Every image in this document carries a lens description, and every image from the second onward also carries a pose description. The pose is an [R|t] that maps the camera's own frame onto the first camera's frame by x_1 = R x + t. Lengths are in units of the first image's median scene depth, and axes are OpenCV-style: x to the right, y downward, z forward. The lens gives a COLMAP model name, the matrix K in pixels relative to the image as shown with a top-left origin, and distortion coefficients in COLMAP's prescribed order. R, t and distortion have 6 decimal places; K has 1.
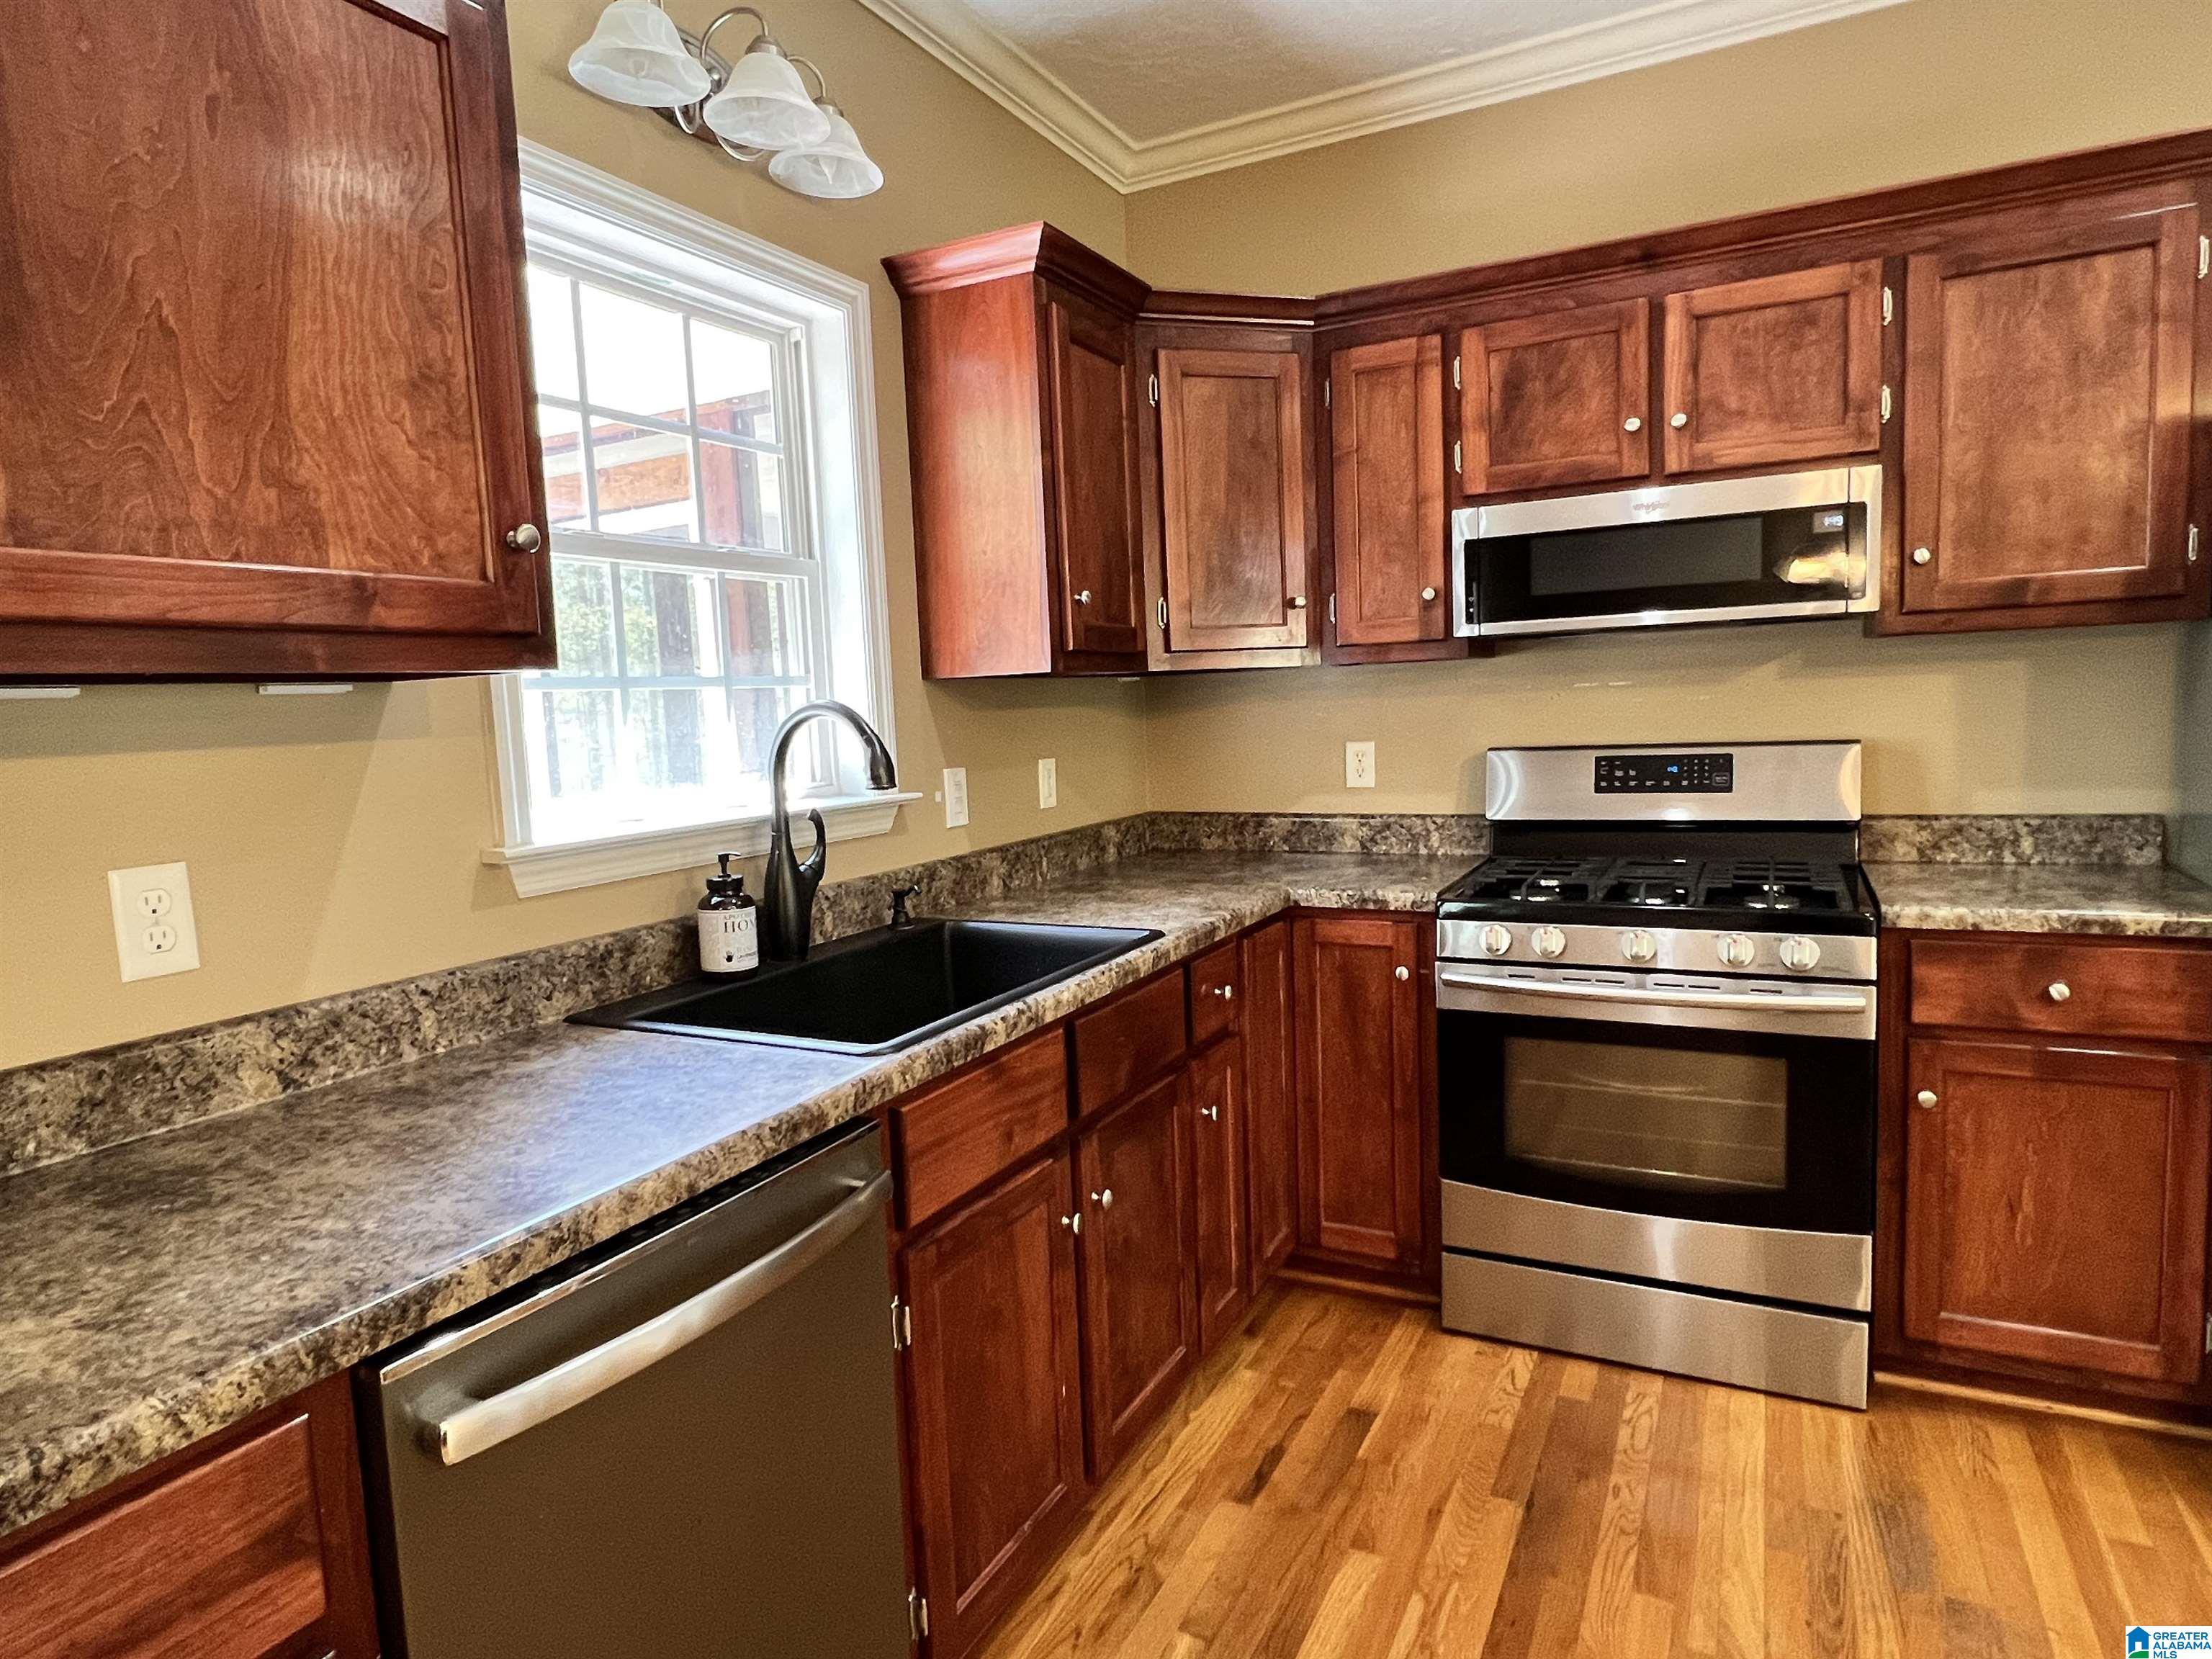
lens RADIAL K [[1280.9, 0, 1090.6], [0, 1280.9, 828.9], [0, 0, 1]] dist [0.001189, -0.001347]
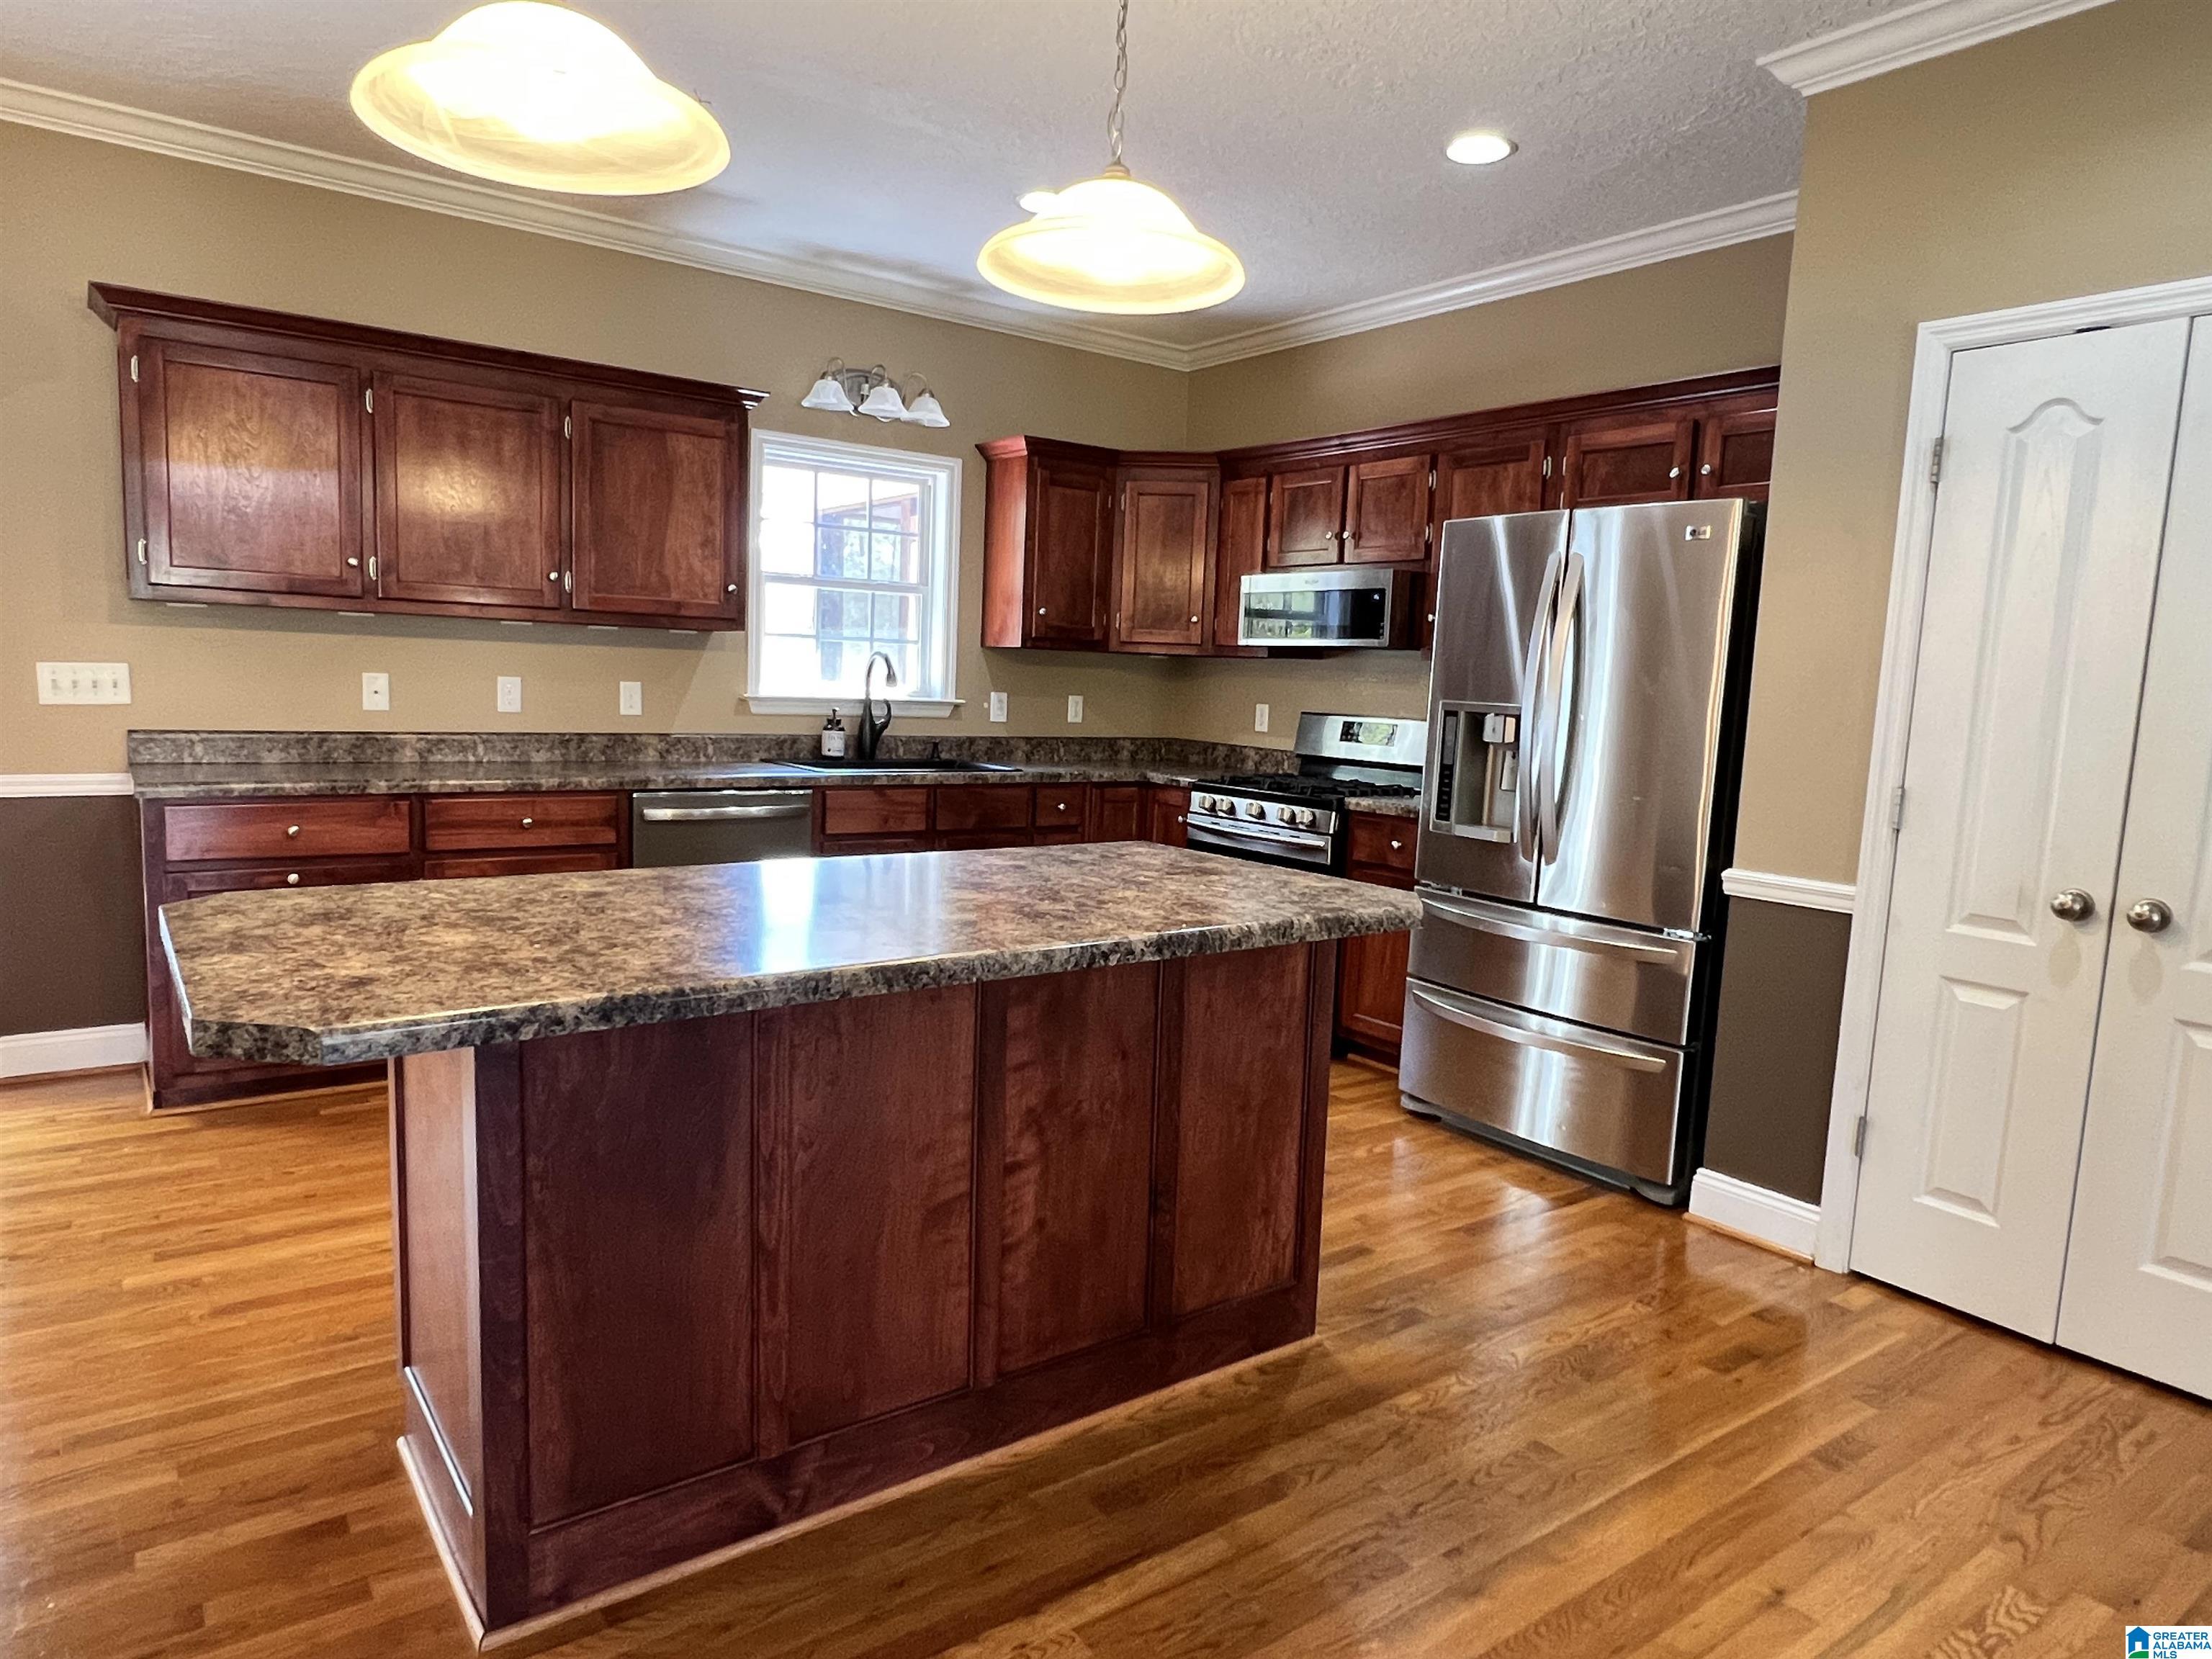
lens RADIAL K [[1368.6, 0, 1098.6], [0, 1368.6, 830.9], [0, 0, 1]] dist [-0.001583, 0.001036]
pose [[0.896460, 0.130884, -0.423354, 1.086491], [-0.124438, 0.991297, 0.042969, 0.062572], [0.425293, 0.014161, 0.904945, -0.963510]]
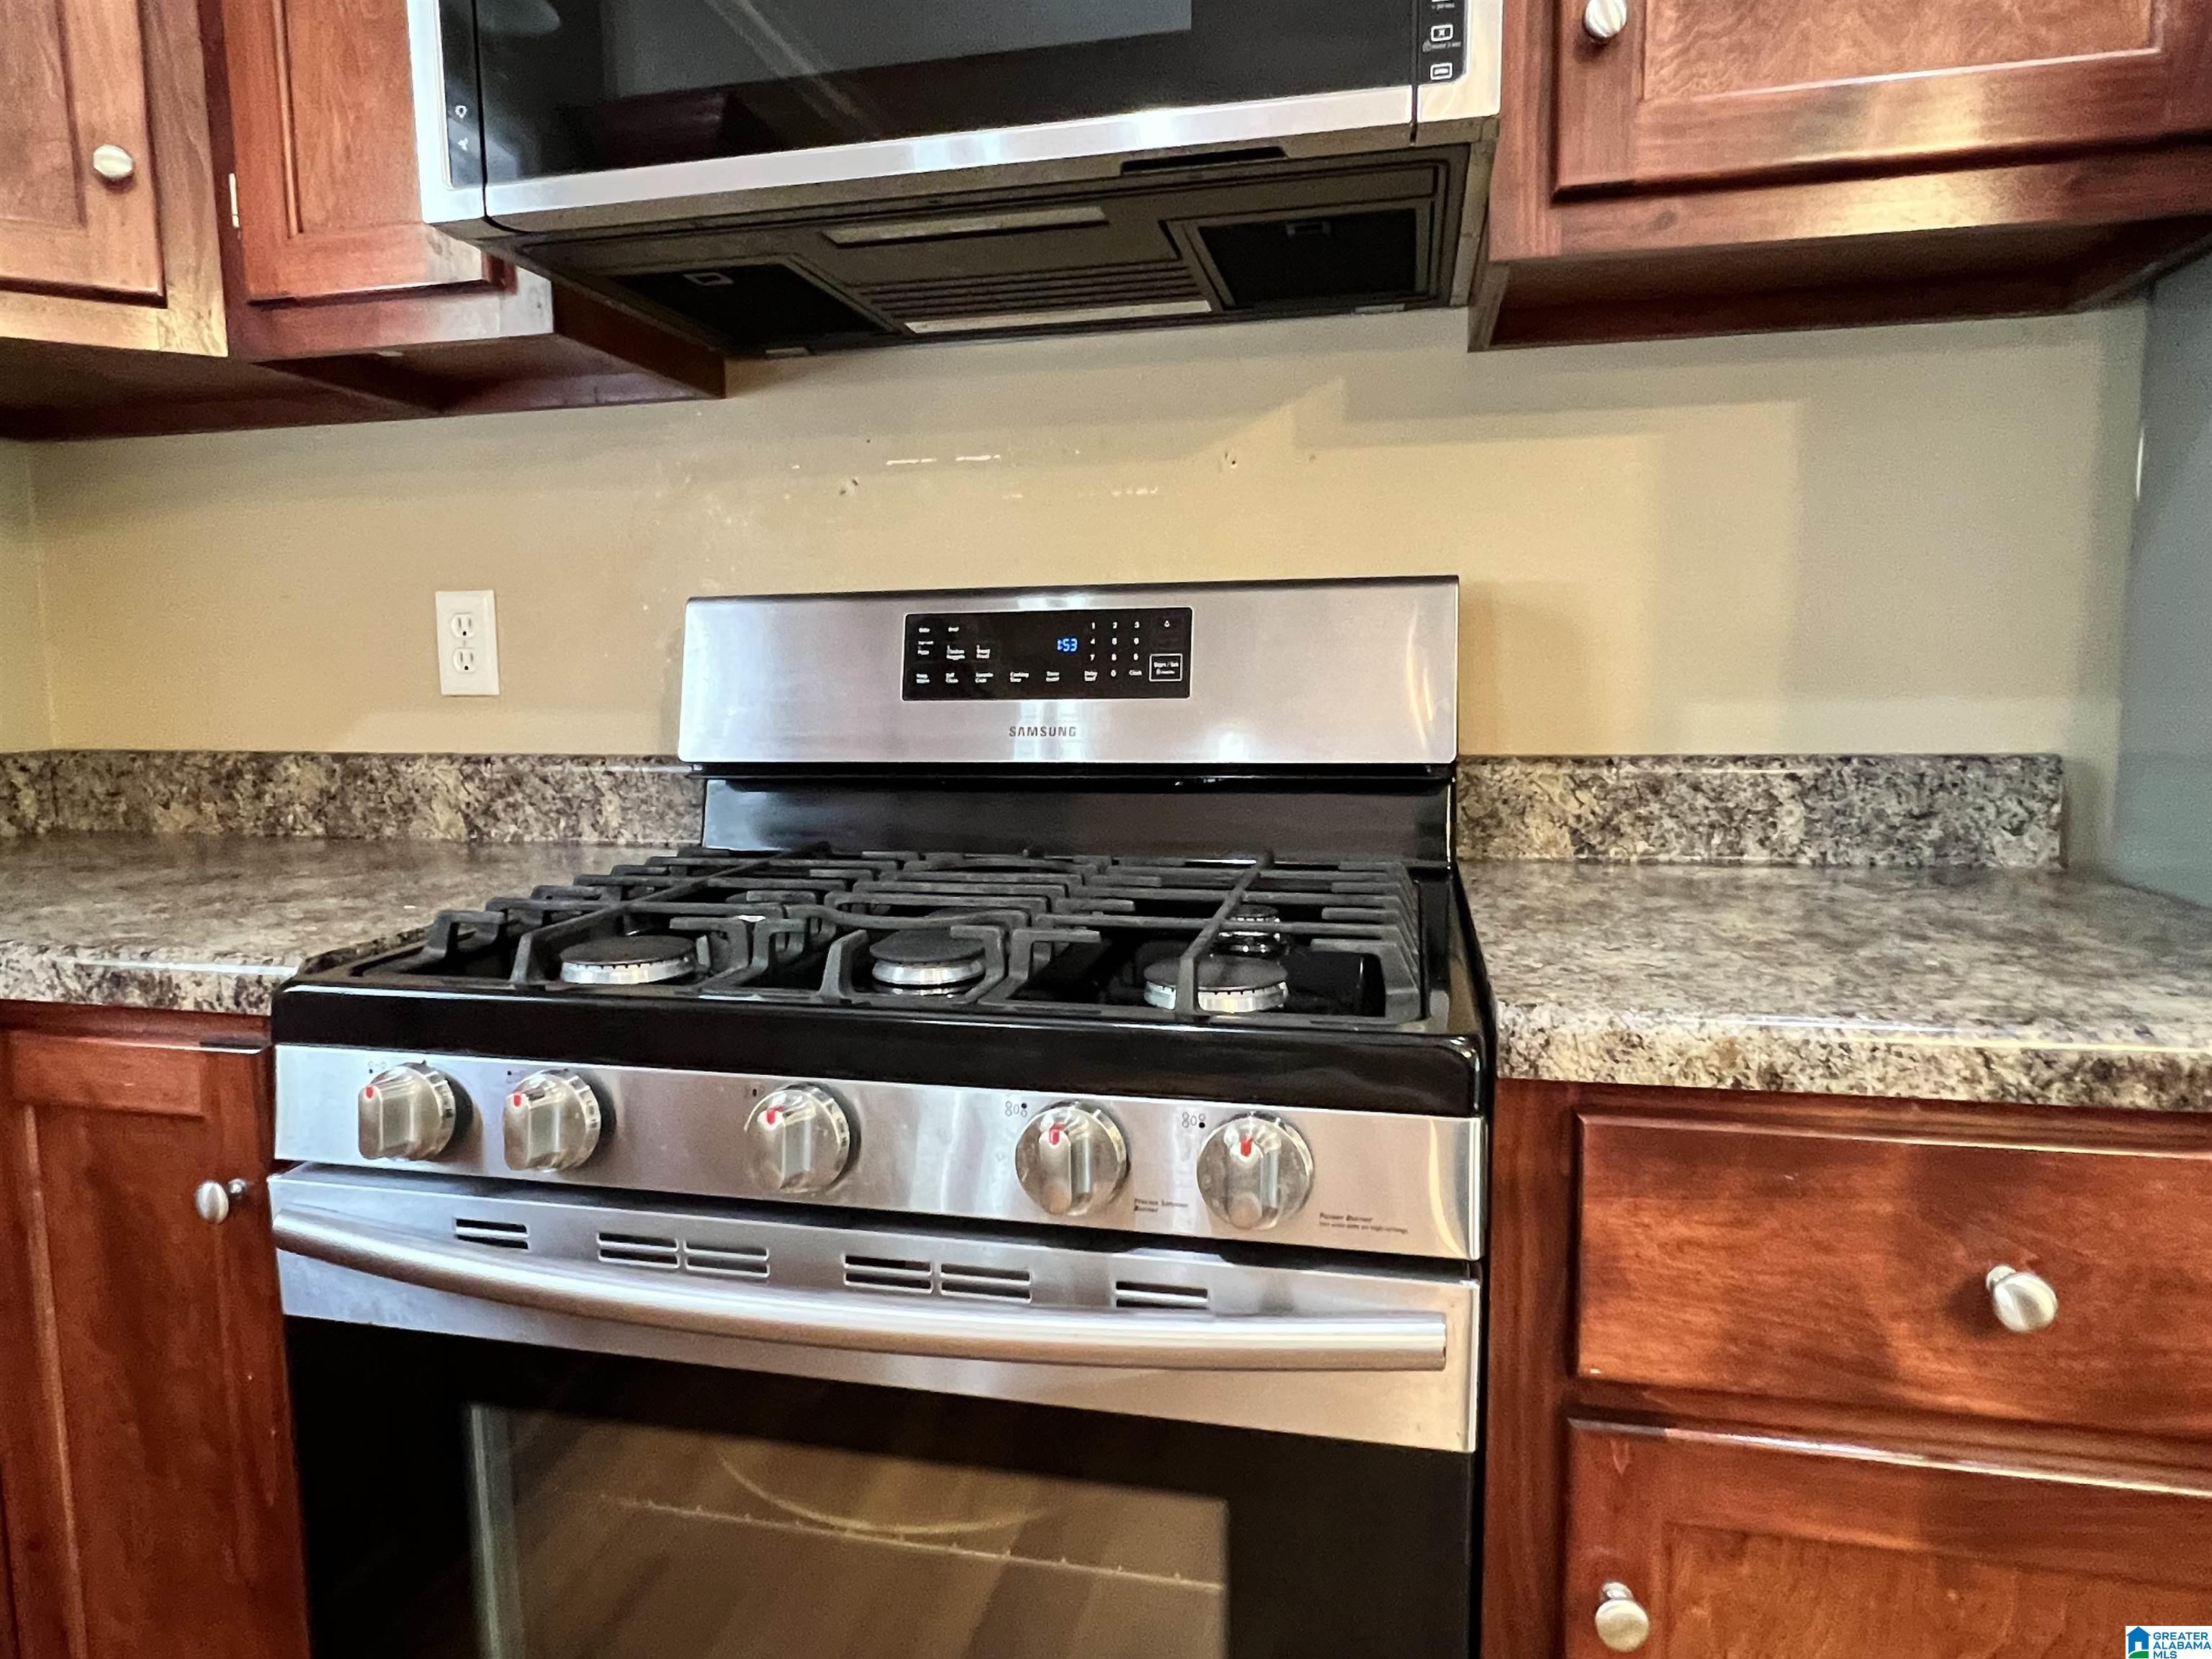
lens RADIAL K [[1368.6, 0, 1093.2], [0, 1368.6, 840.9], [0, 0, 1]] dist [-0.001583, 0.001036]
pose [[0.964869, 0.001819, 0.262727, 0.404628], [-0.005915, 0.999873, 0.014801, 0.014239], [-0.262667, -0.015835, 0.964757, 0.656732]]
